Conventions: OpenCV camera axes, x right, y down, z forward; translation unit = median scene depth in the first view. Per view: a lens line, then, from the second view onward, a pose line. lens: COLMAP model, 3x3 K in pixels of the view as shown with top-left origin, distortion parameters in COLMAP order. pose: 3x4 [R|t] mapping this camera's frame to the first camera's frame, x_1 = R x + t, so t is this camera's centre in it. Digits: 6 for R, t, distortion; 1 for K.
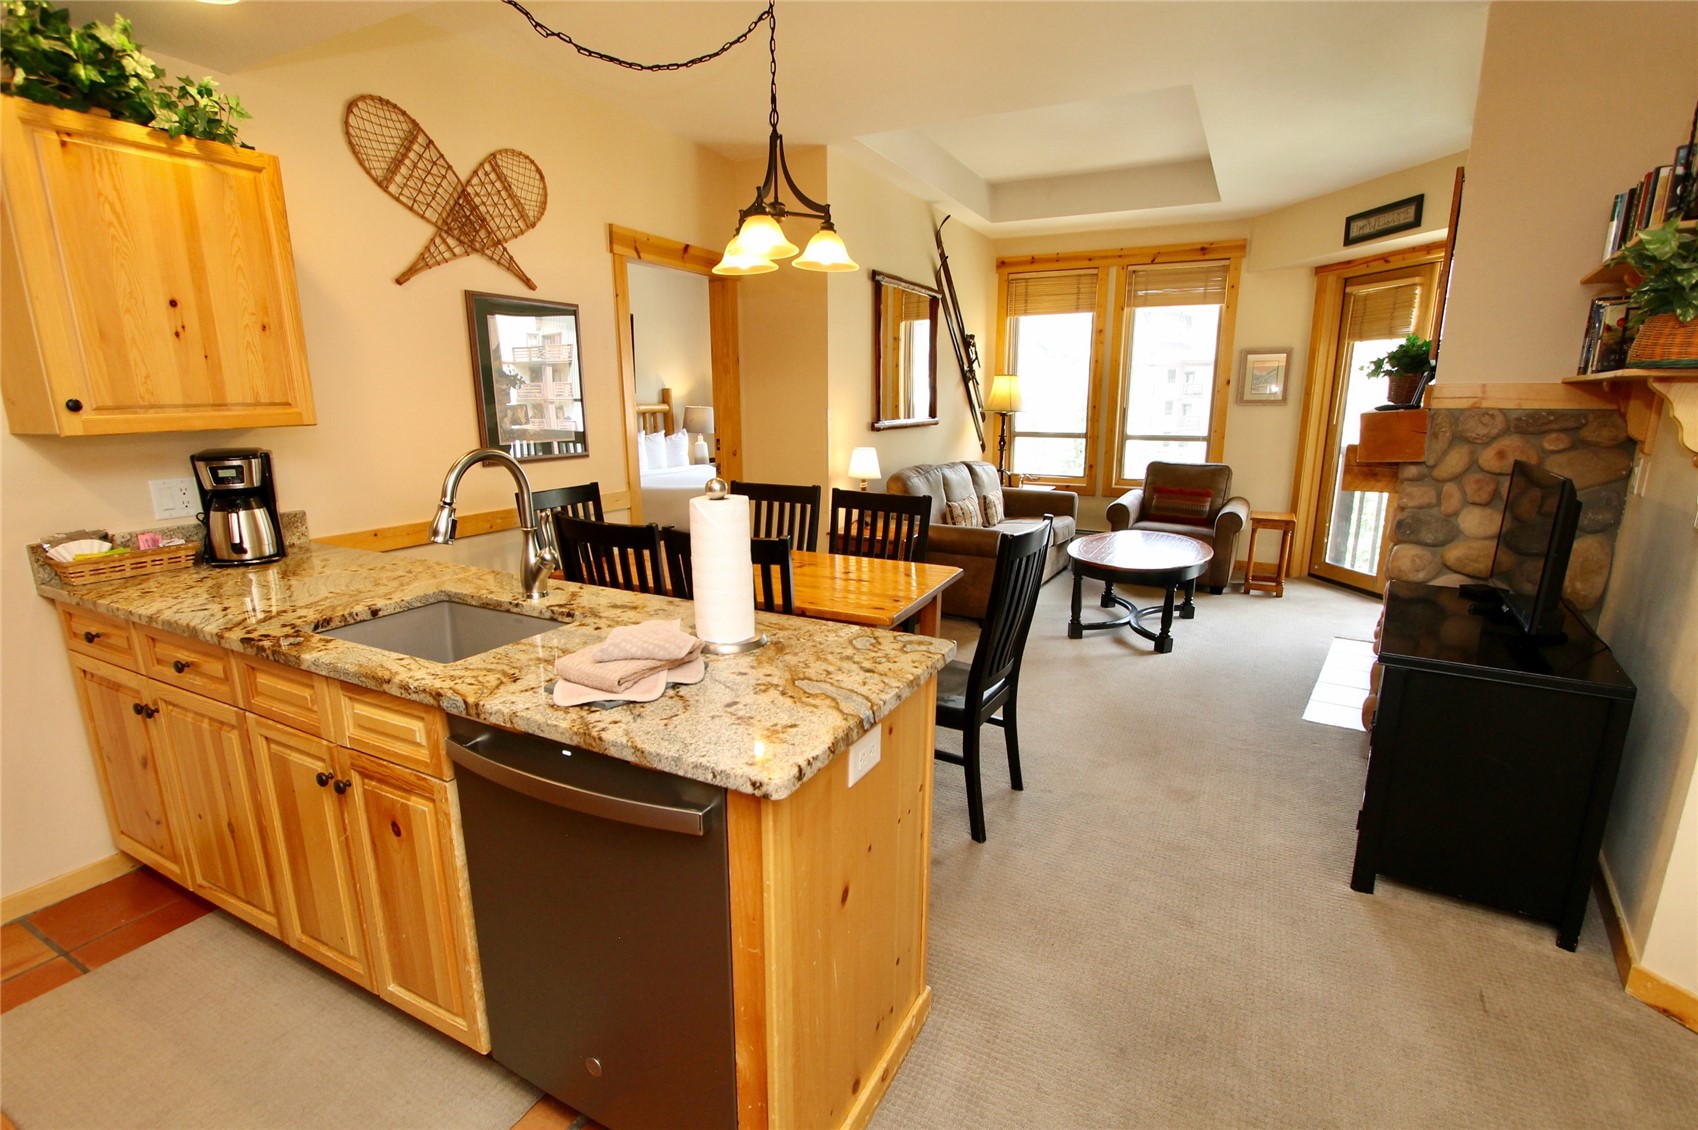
lens RADIAL K [[791.7, 0, 840.2], [0, 791.7, 587.5], [0, 0, 1]] dist [-0.016437, 0.001740]
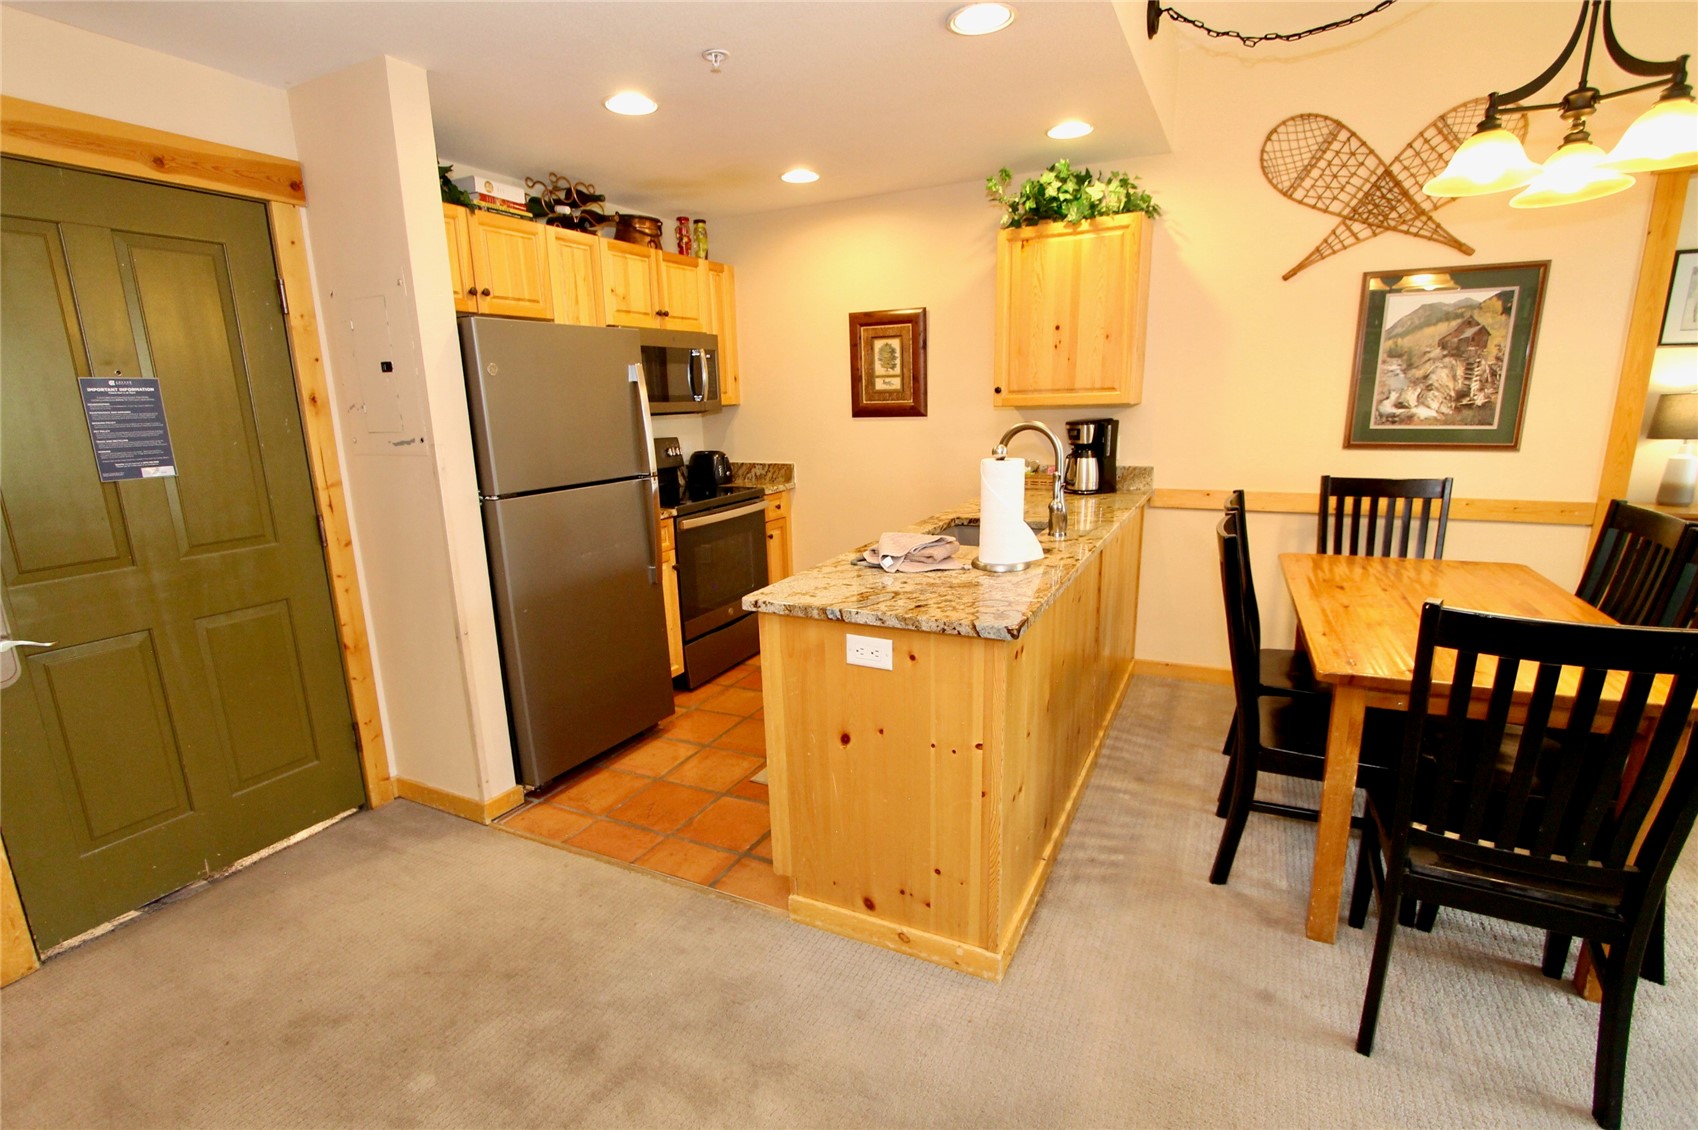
lens RADIAL K [[791.7, 0, 855.9], [0, 791.7, 585.6], [0, 0, 1]] dist [-0.016437, 0.001740]
pose [[0.021314, 0.239311, -0.970709, 0.632291], [-0.212047, 0.949922, 0.229530, -0.098084], [0.977027, 0.200944, 0.070992, 0.408215]]
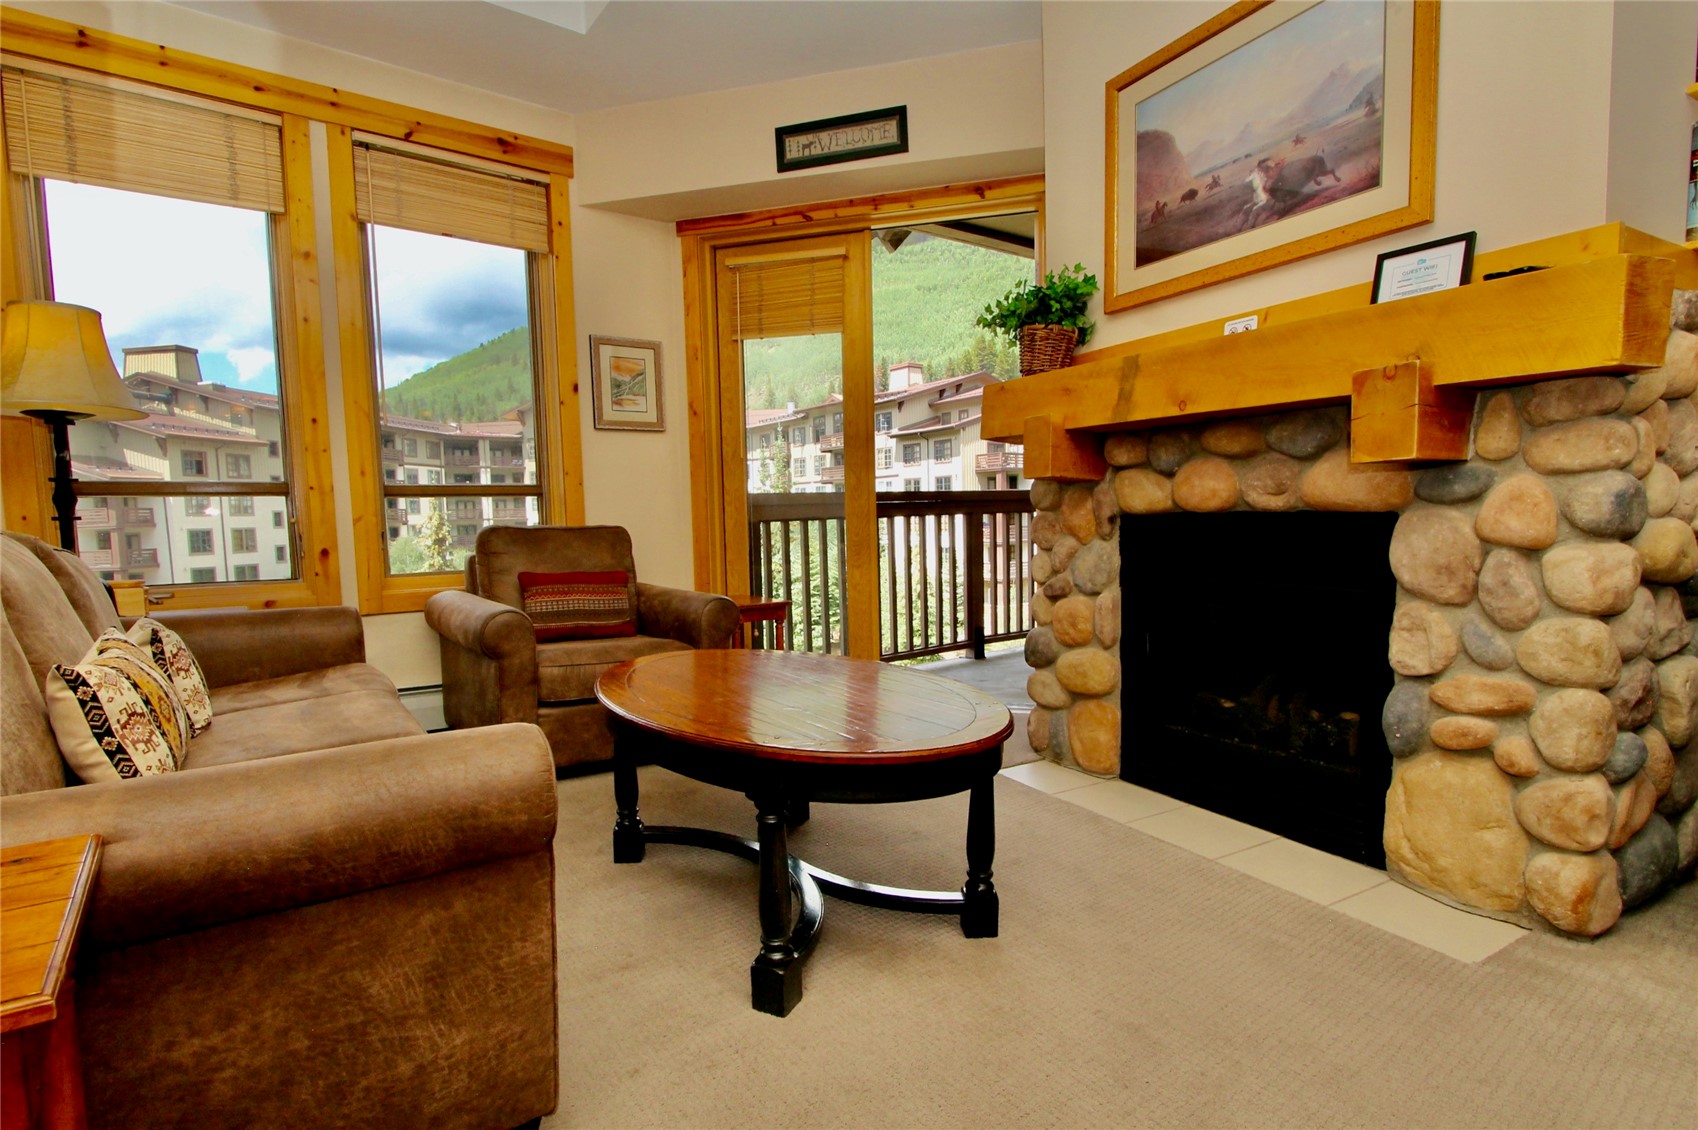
lens RADIAL K [[824.2, 0, 847.7], [0, 824.2, 584.5], [0, 0, 1]] dist [-0.018607, 0.003497]
pose [[0.421955, -0.081321, 0.902962, 0.053272], [0.229132, 0.973201, -0.019427, -0.139185], [-0.877184, 0.215095, 0.429281, 1.289008]]
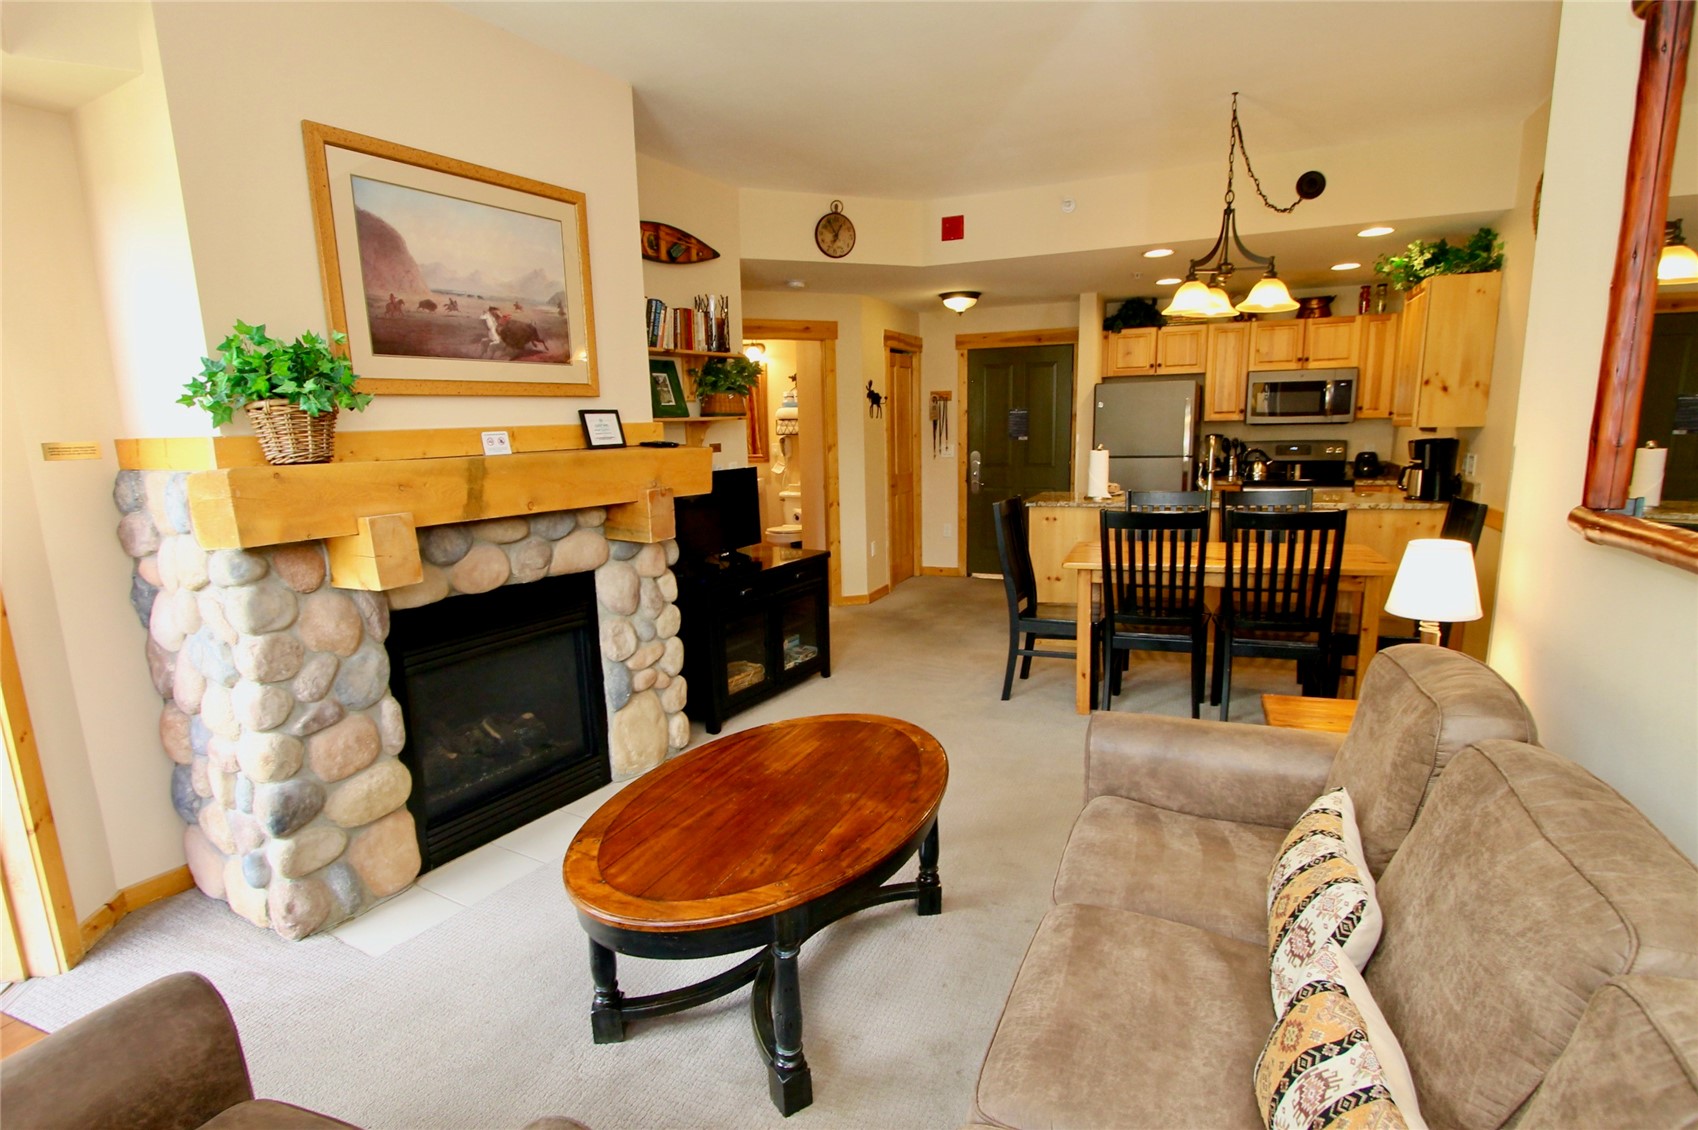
lens RADIAL K [[824.2, 0, 832.7], [0, 824.2, 585.7], [0, 0, 1]] dist [-0.018607, 0.003497]
pose [[-0.997254, 0.042379, -0.060728, 0.600038], [0.012830, 0.906533, 0.421941, -0.544381], [0.072933, 0.420003, -0.904587, 2.197000]]
